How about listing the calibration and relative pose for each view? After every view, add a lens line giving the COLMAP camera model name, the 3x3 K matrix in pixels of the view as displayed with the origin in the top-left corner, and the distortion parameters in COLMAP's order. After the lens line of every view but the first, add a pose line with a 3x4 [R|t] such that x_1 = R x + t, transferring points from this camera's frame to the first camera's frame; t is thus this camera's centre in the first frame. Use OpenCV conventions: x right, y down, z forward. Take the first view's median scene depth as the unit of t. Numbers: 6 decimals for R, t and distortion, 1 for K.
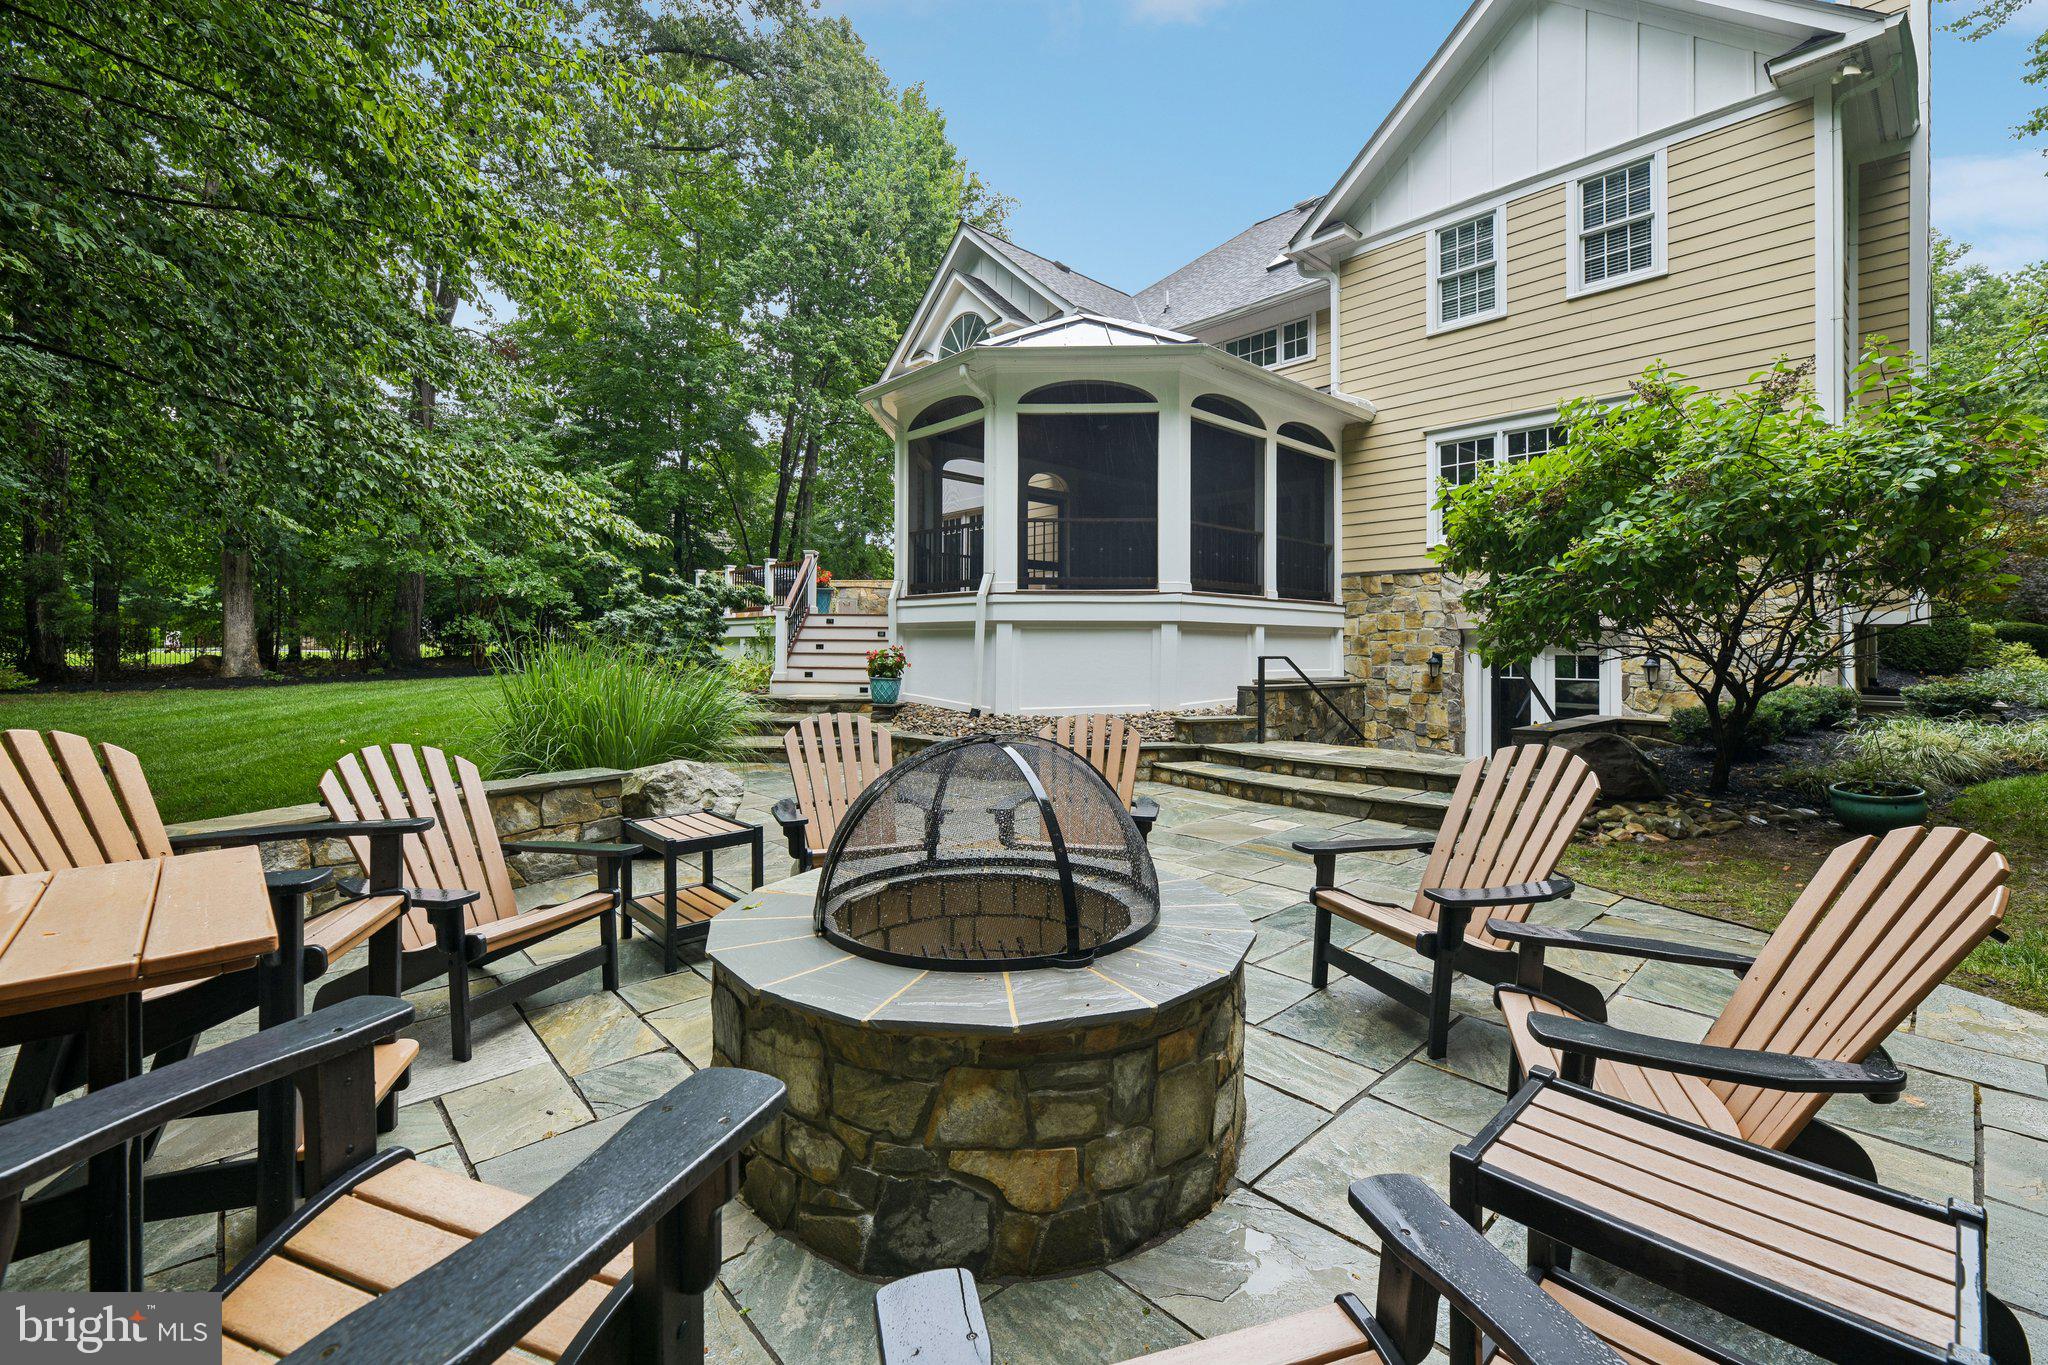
lens RADIAL K [[860.0, 0, 1034.7], [0, 860.0, 642.0], [0, 0, 1]] dist [-0.000107, -0.000233]
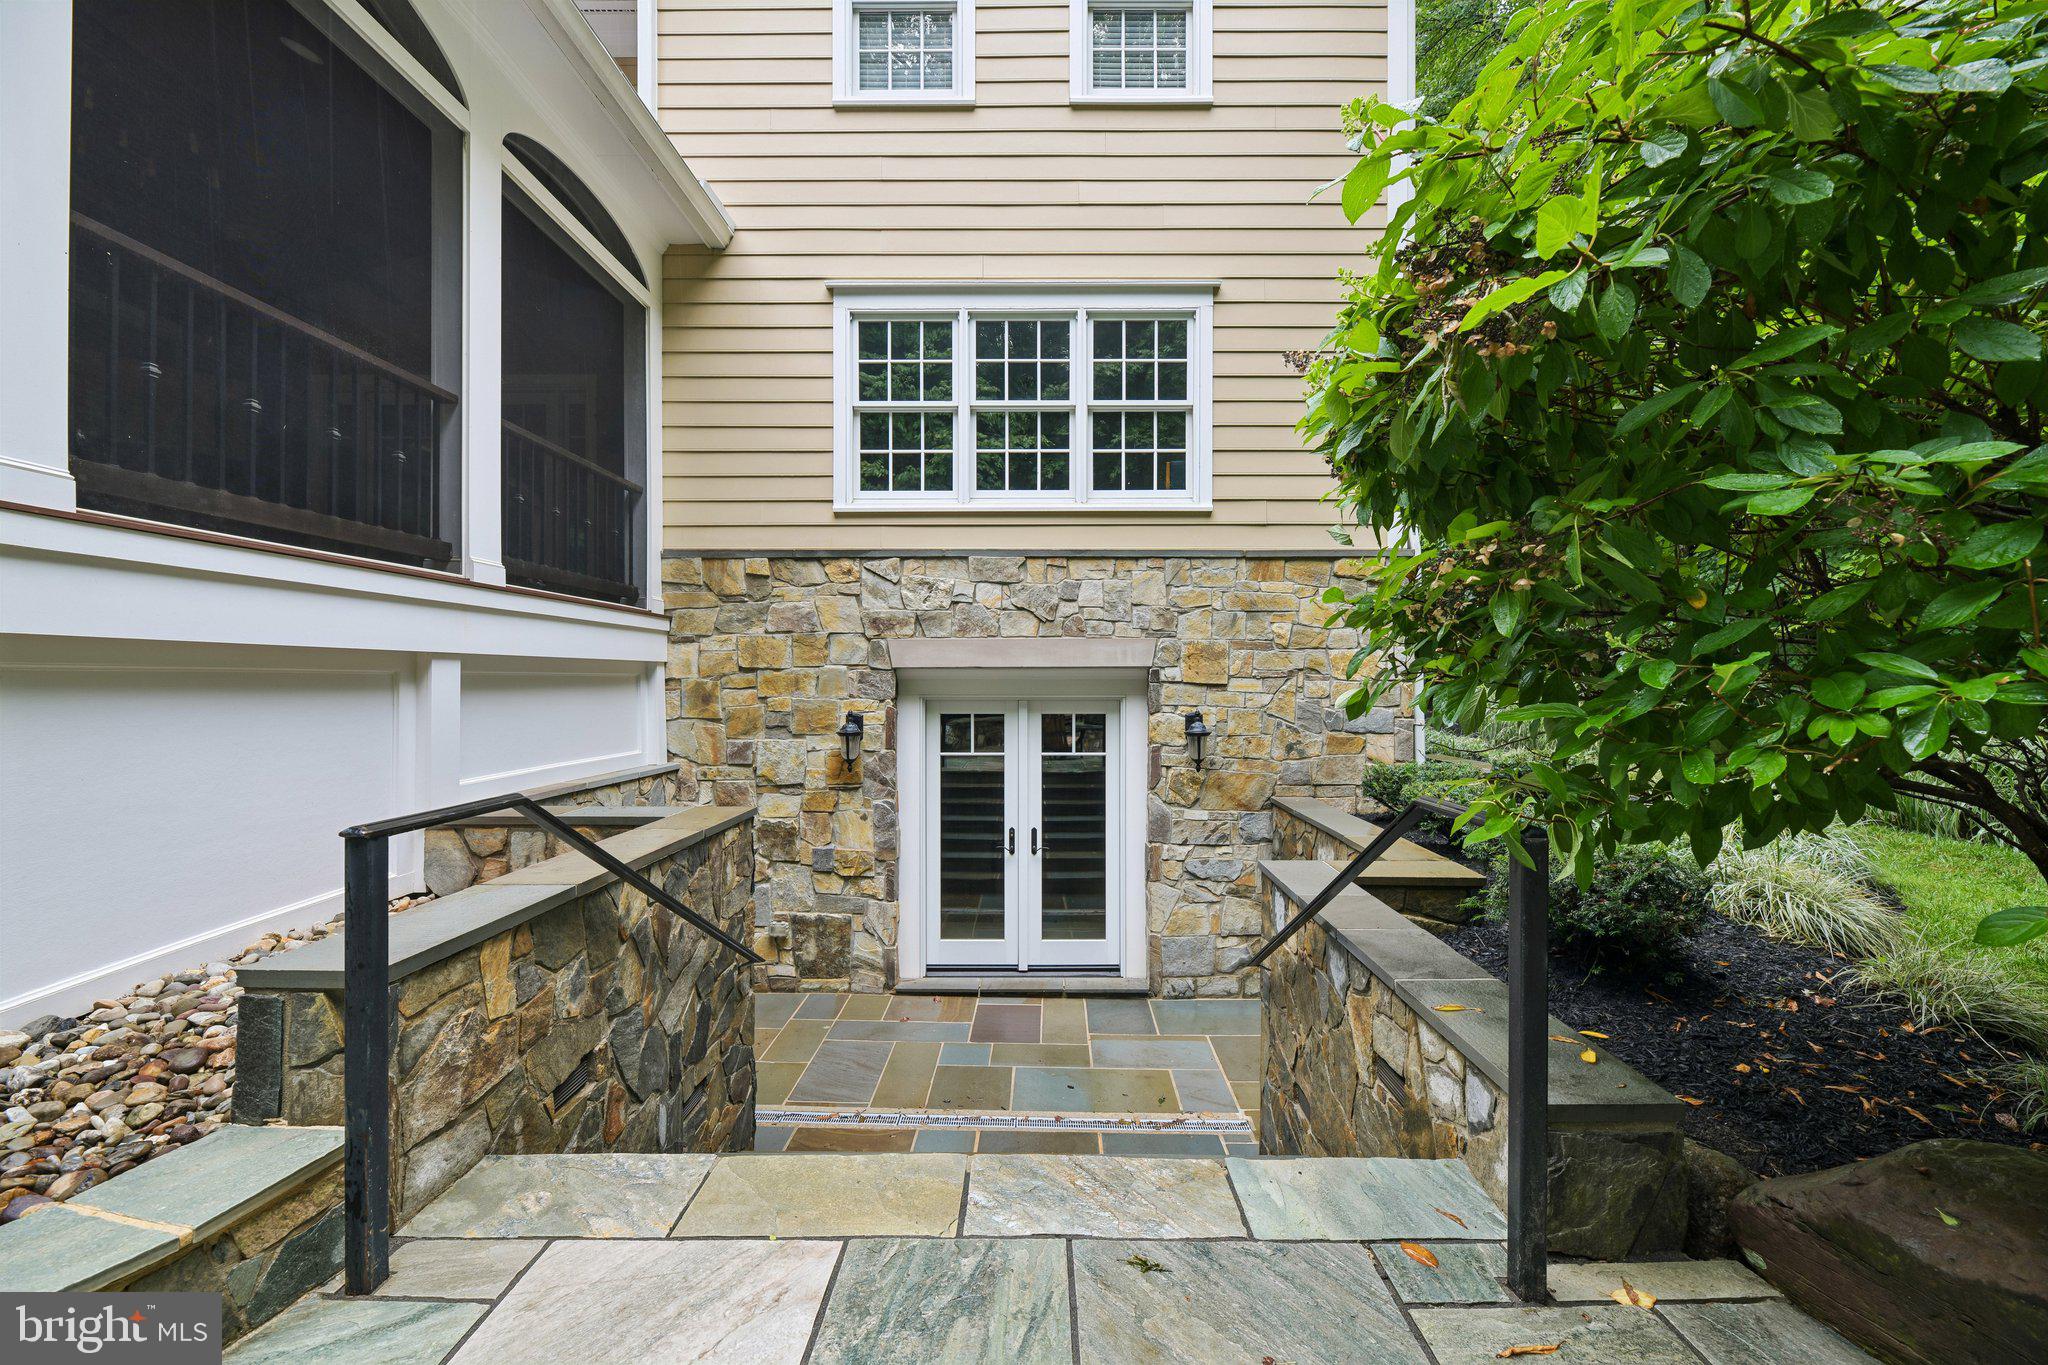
lens RADIAL K [[844.5, 0, 1036.3], [0, 844.5, 677.3], [0, 0, 1]] dist [0.001482, -0.003751]
pose [[0.686897, -0.003995, 0.726744, 0.169506], [-0.001809, 0.999972, 0.007206, -0.012952], [-0.726753, -0.006265, 0.686871, 0.563774]]
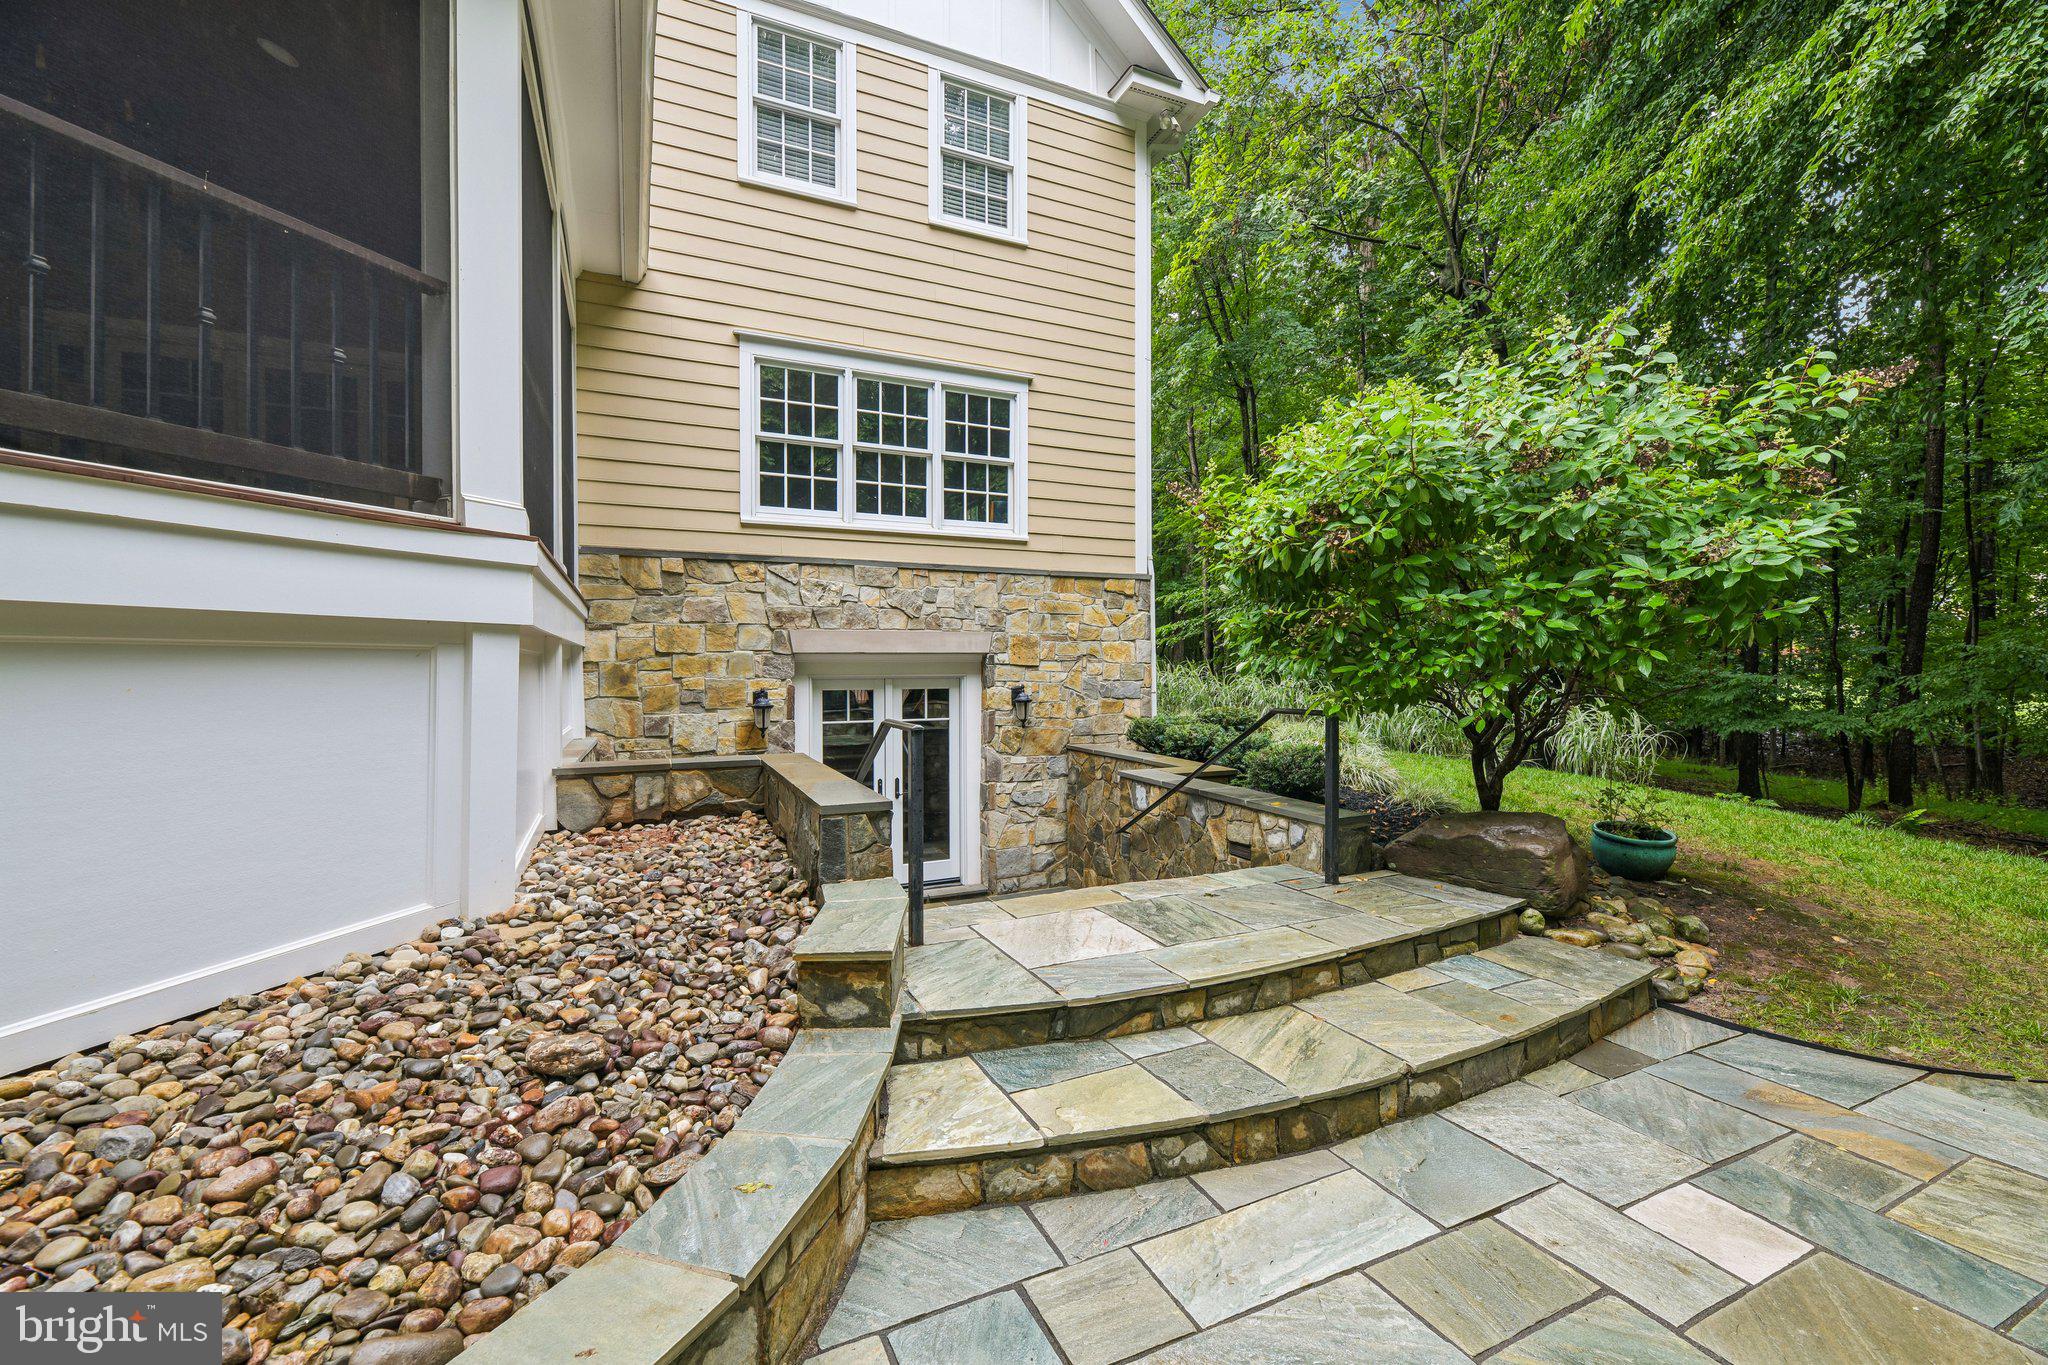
lens RADIAL K [[853.0, 0, 1051.6], [0, 853.0, 672.2], [0, 0, 1]] dist [0.002179, -0.004262]
pose [[0.299022, -0.013468, 0.954151, -0.068672], [-0.002686, 0.999885, 0.014955, -0.010555], [-0.954242, -0.007034, 0.298952, 0.604815]]
